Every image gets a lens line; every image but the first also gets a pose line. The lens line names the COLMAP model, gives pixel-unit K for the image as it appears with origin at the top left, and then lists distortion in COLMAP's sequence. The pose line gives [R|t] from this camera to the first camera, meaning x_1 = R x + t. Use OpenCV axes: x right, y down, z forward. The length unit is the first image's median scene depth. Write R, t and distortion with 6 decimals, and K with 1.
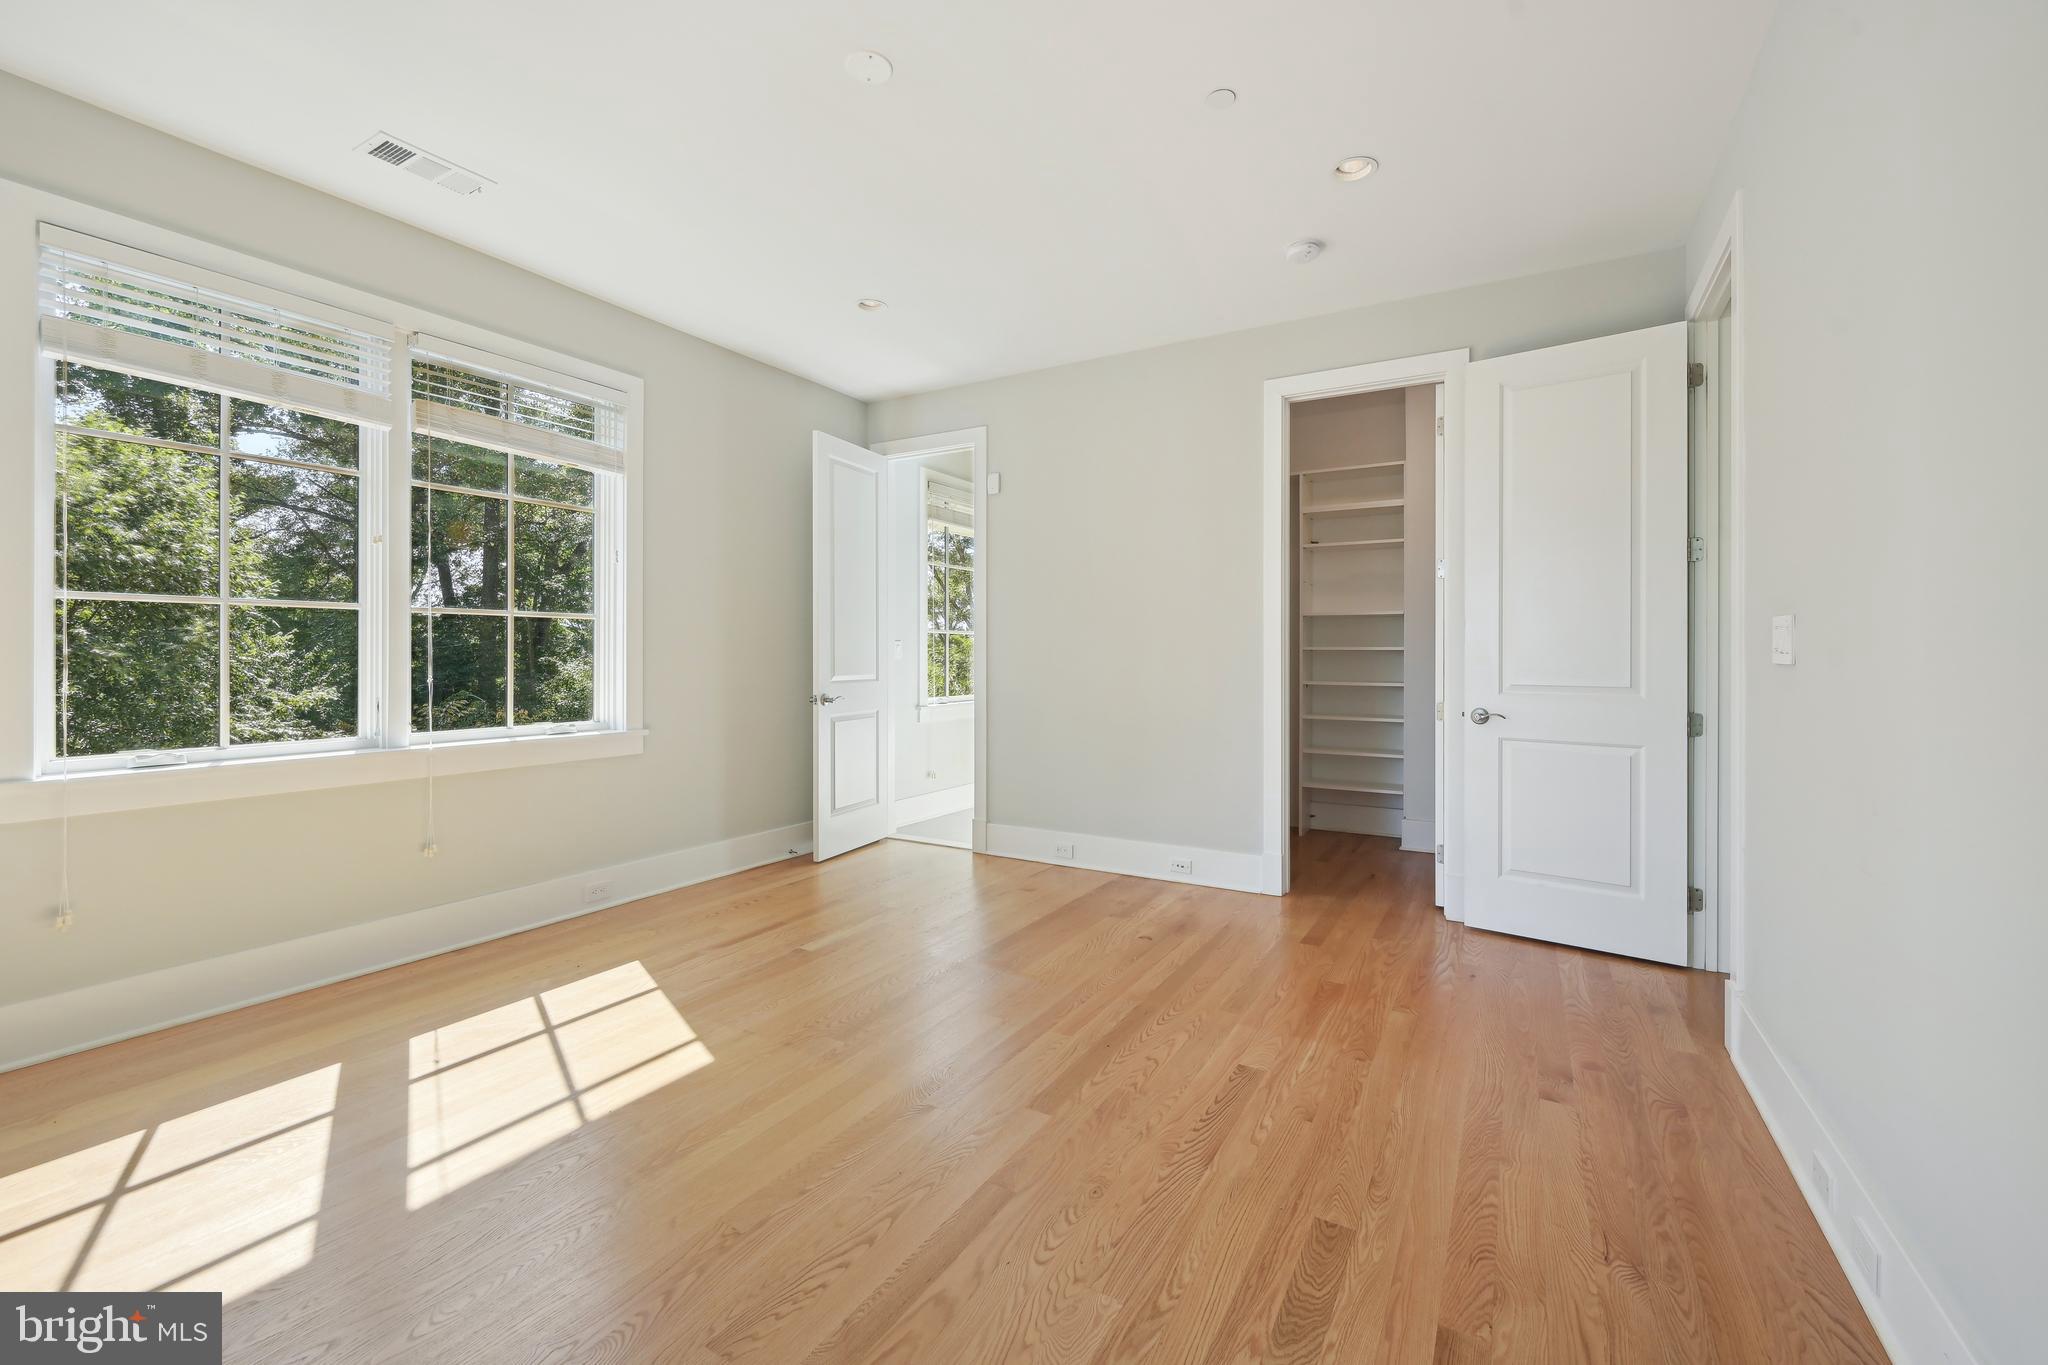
lens RADIAL K [[835.6, 0, 1026.6], [0, 835.6, 651.3], [0, 0, 1]] dist [-0.004476, -0.000870]
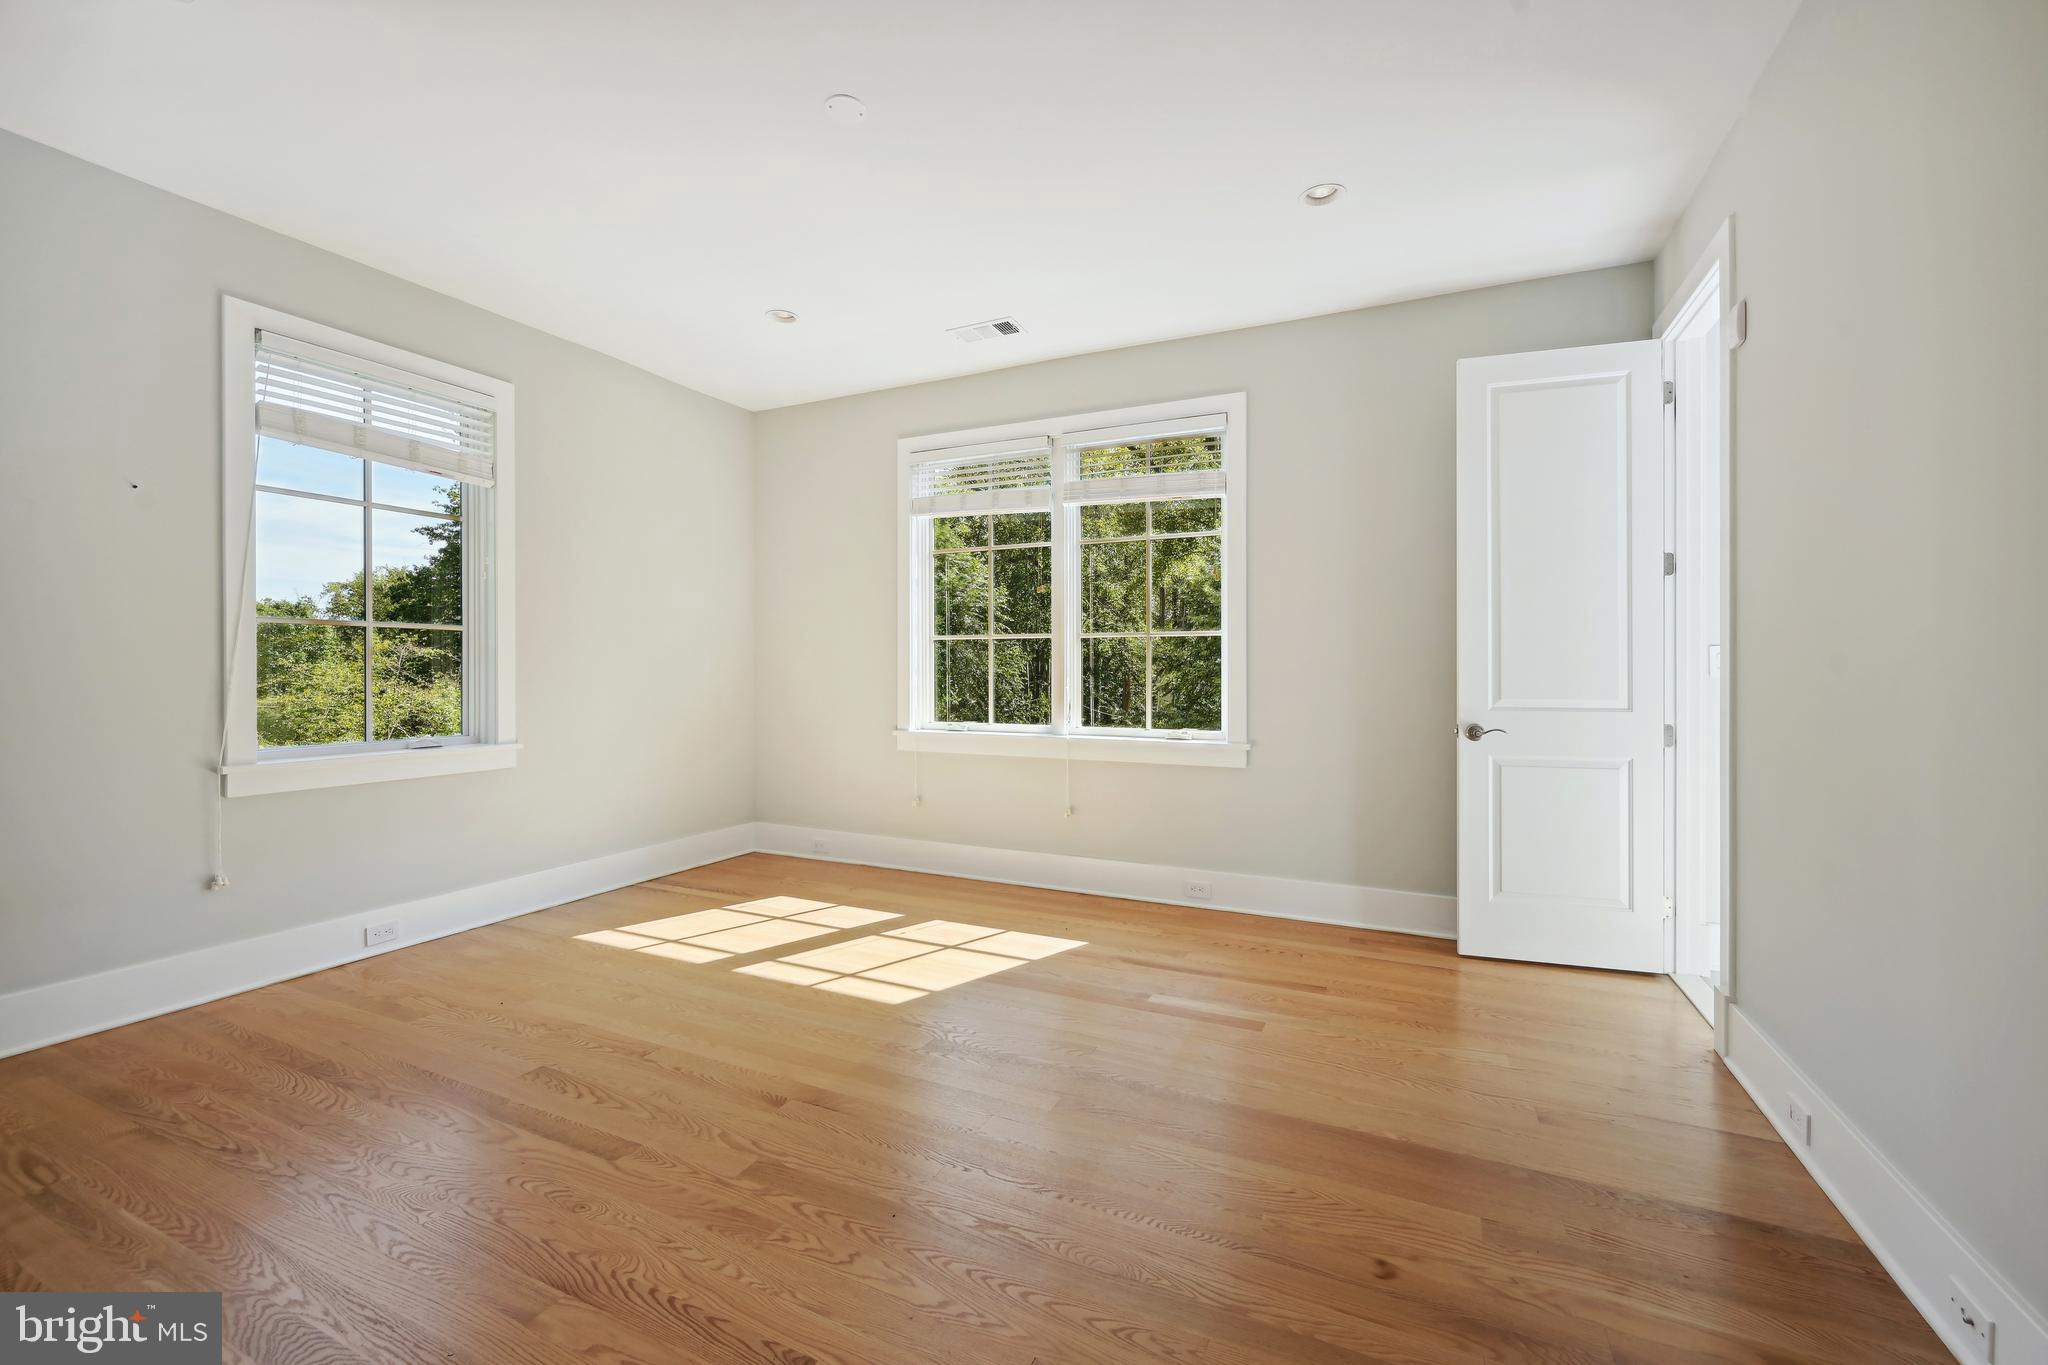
lens RADIAL K [[835.6, 0, 1032.0], [0, 835.6, 674.0], [0, 0, 1]] dist [-0.004476, -0.000870]
pose [[0.095515, 0.003817, -0.995421, 0.784138], [0.001546, 0.999991, 0.003983, 0.008066], [0.995427, -0.001920, 0.095508, 1.010487]]
